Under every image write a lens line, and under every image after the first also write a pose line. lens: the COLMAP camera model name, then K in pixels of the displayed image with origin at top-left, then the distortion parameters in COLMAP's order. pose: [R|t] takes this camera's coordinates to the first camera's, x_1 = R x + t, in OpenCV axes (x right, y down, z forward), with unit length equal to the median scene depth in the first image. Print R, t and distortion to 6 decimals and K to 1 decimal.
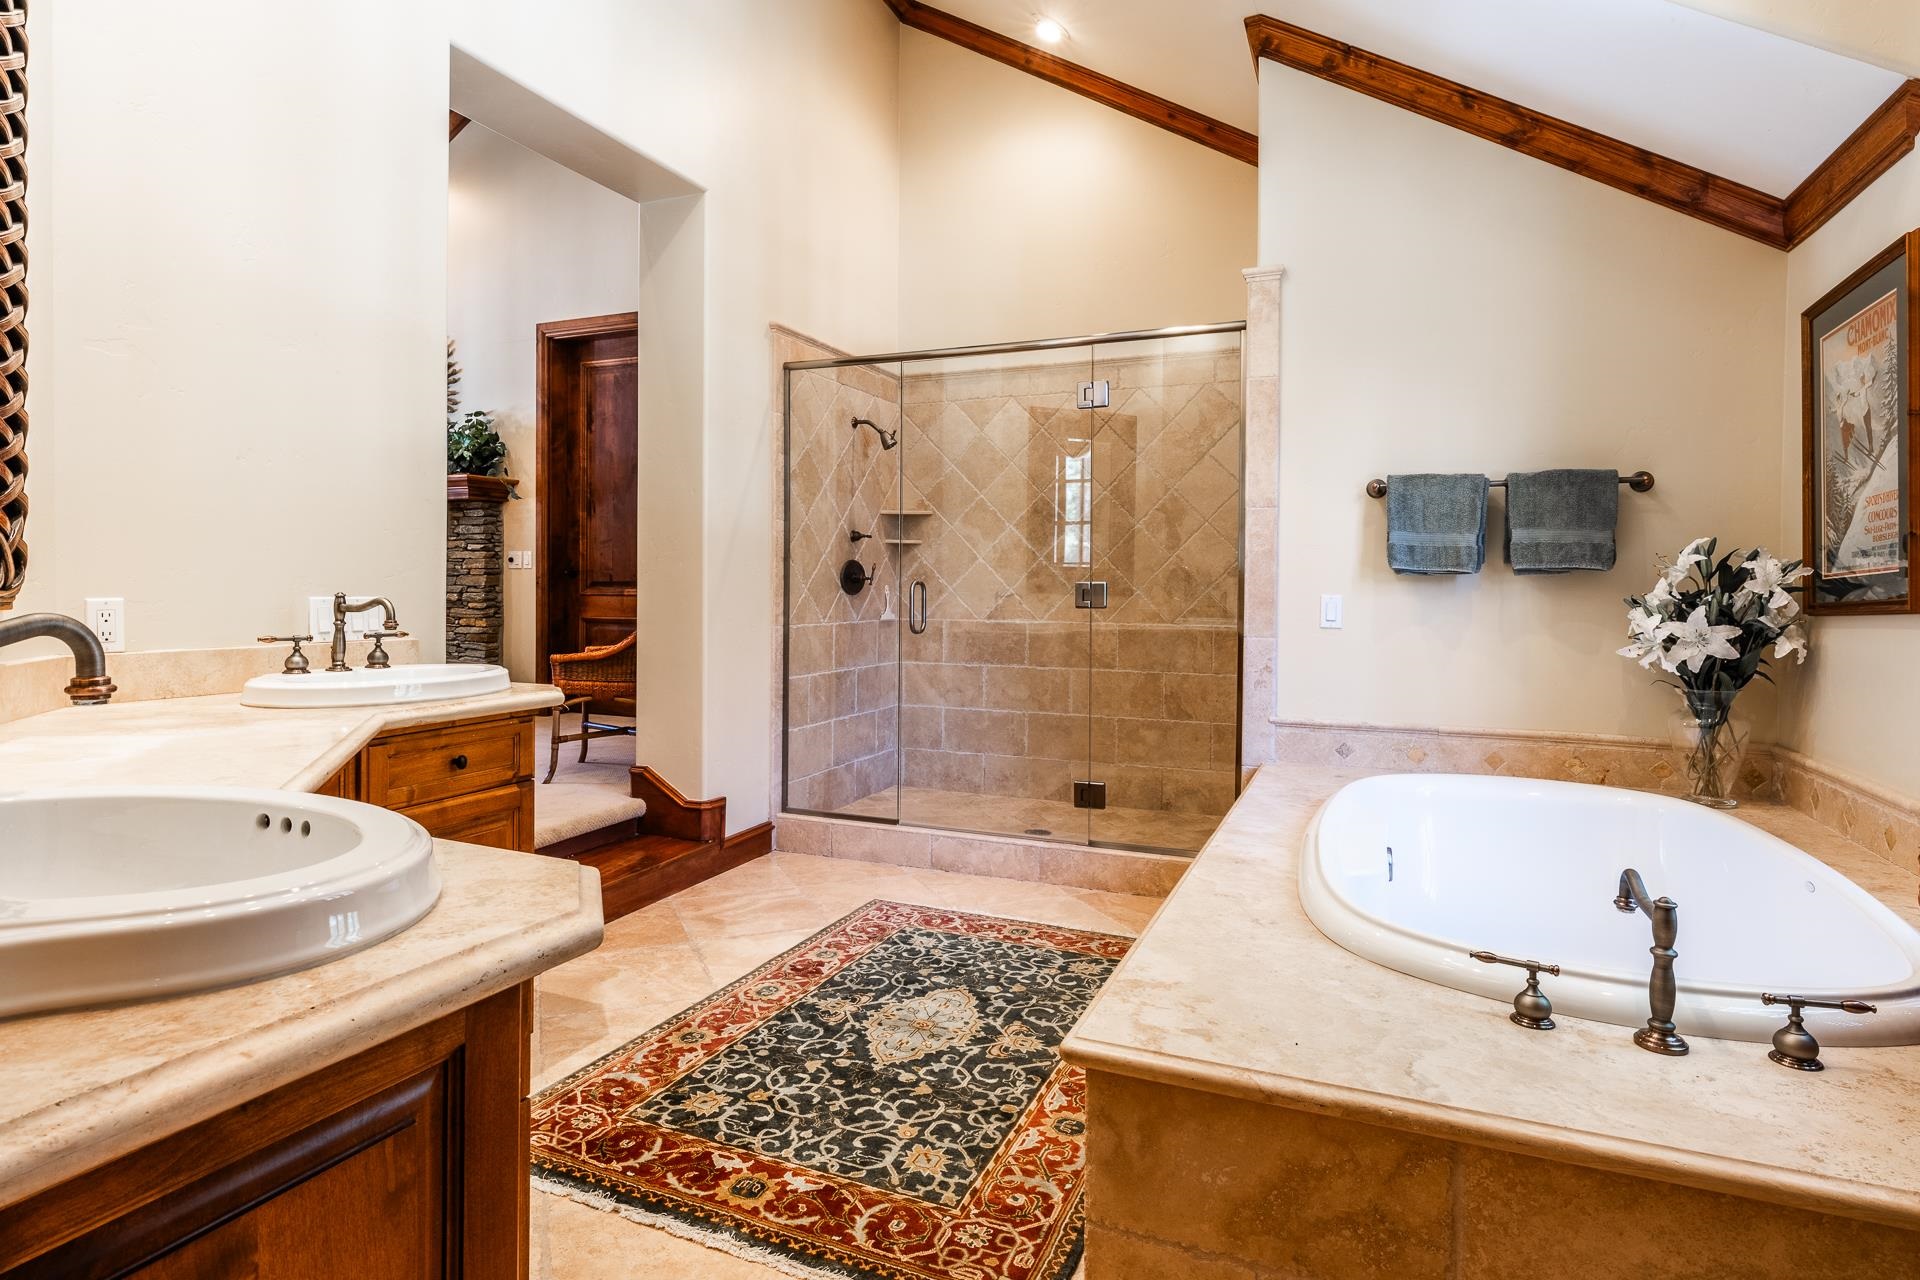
lens RADIAL K [[1034.3, 0, 940.9], [0, 1034.3, 622.0], [0, 0, 1]] dist [0.002384, -0.000808]
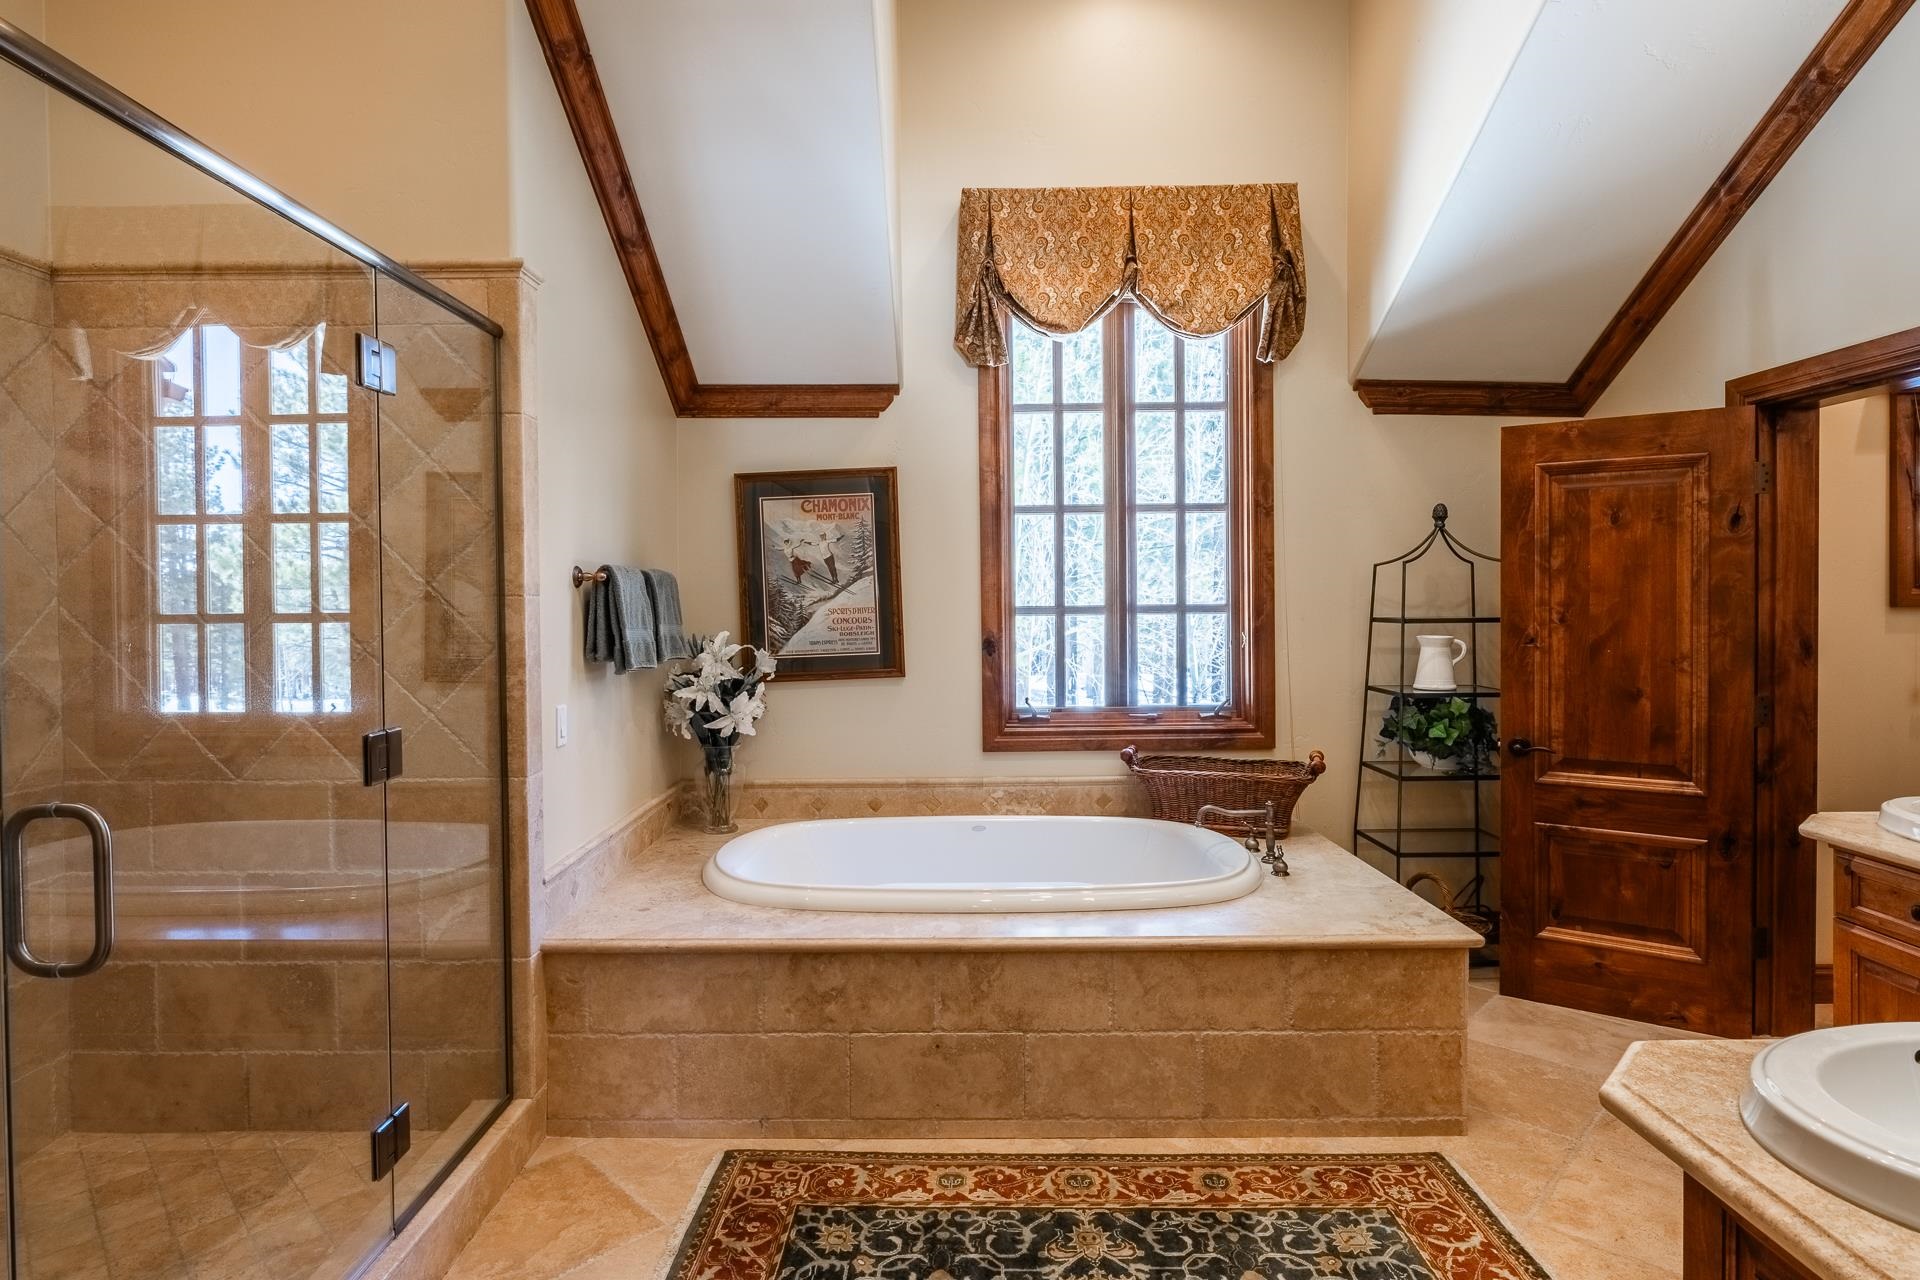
lens RADIAL K [[1034.3, 0, 940.9], [0, 1034.3, 622.0], [0, 0, 1]] dist [0.002384, -0.000808]
pose [[-0.404516, -0.025224, 0.914183, -0.876129], [0.031791, 0.998628, 0.041621, -0.207408], [-0.913978, 0.045900, -0.403159, 1.920756]]
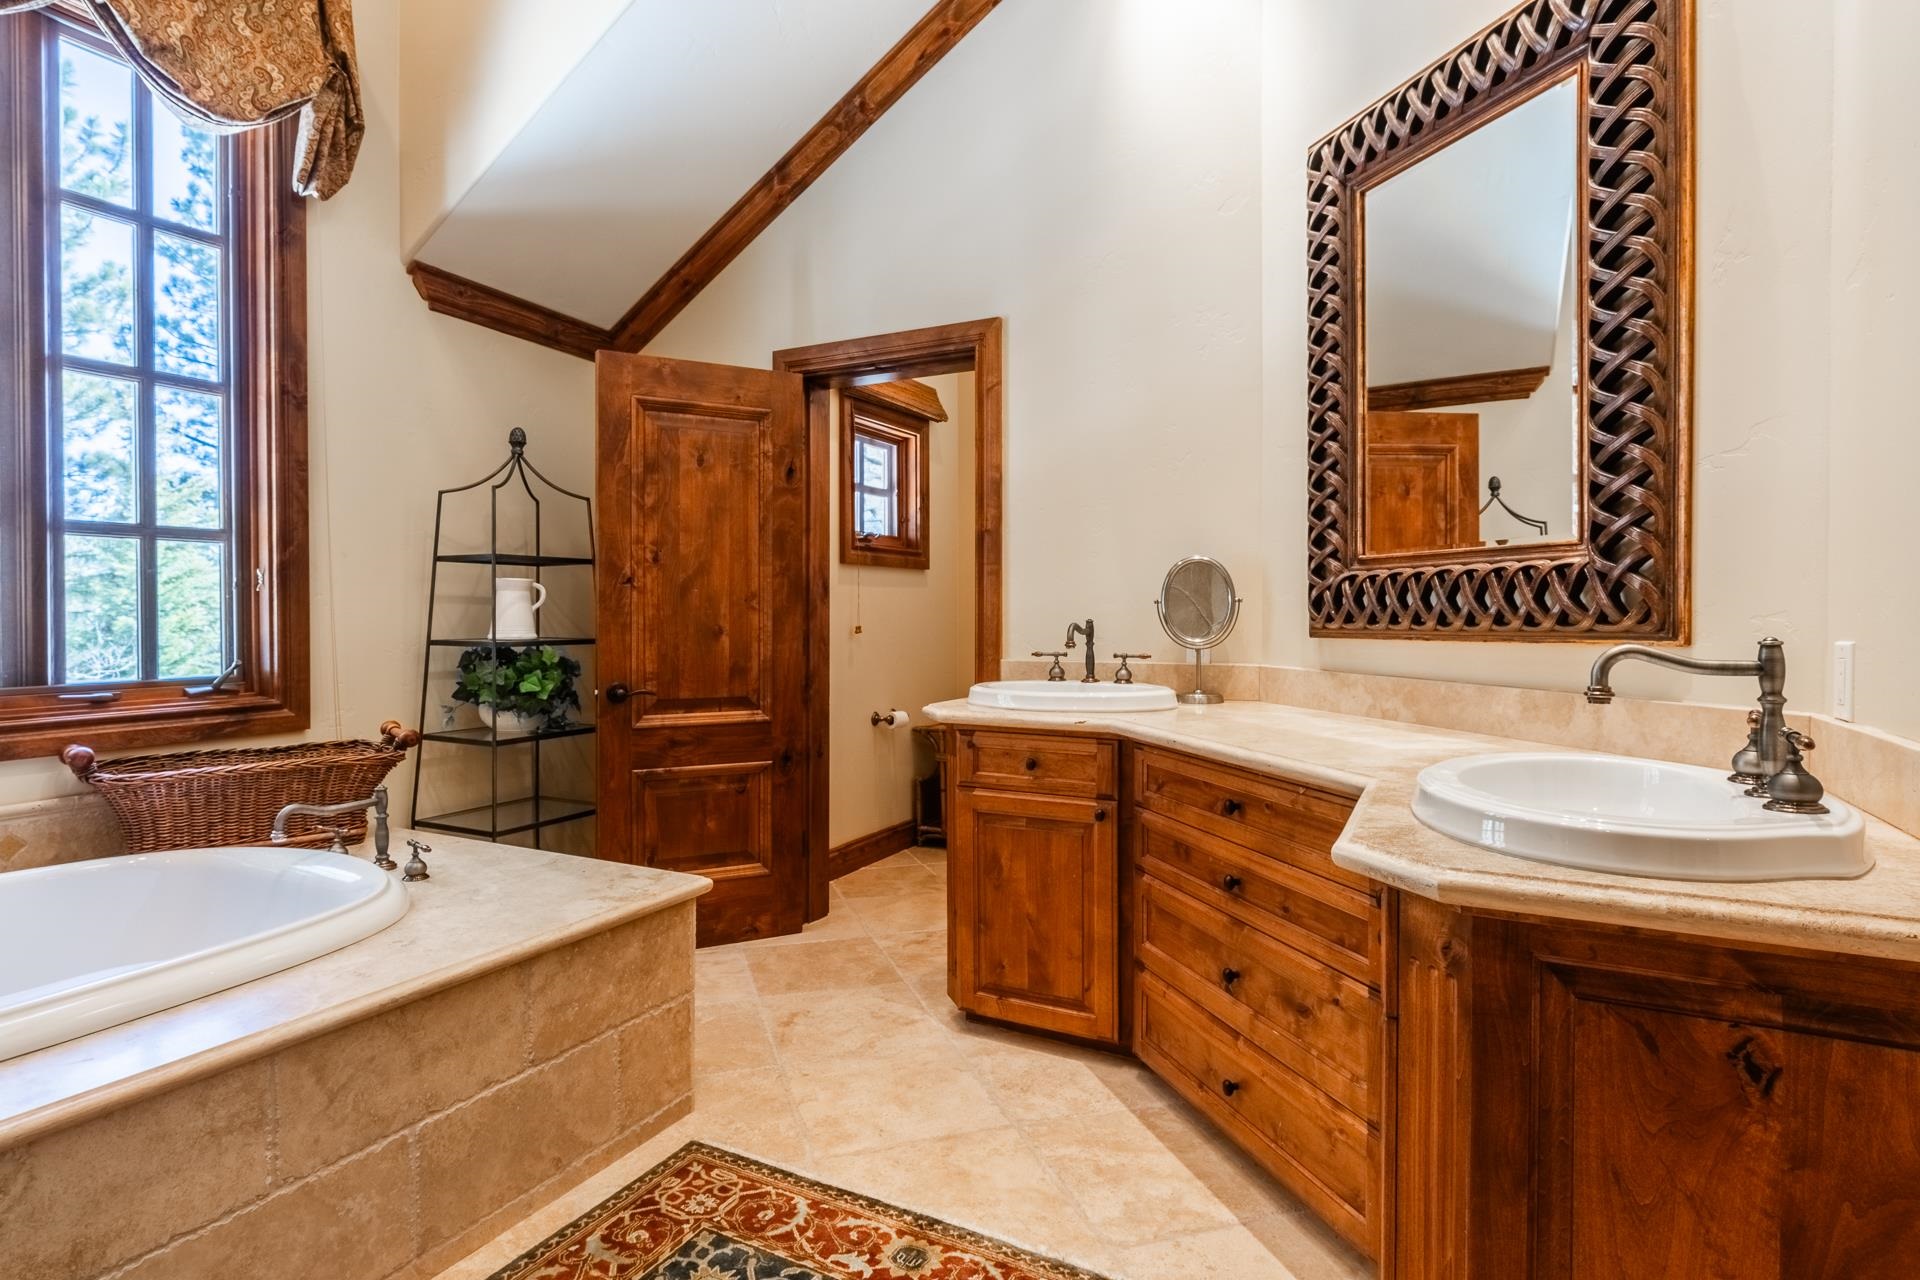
lens RADIAL K [[1013.5, 0, 953.9], [0, 1013.5, 622.8], [0, 0, 1]] dist [0.002640, -0.000189]
pose [[-0.997992, -0.008993, 0.062692, -0.280368], [-0.006386, 0.999111, 0.041665, -0.067458], [-0.063011, 0.041181, -0.997163, 1.904088]]
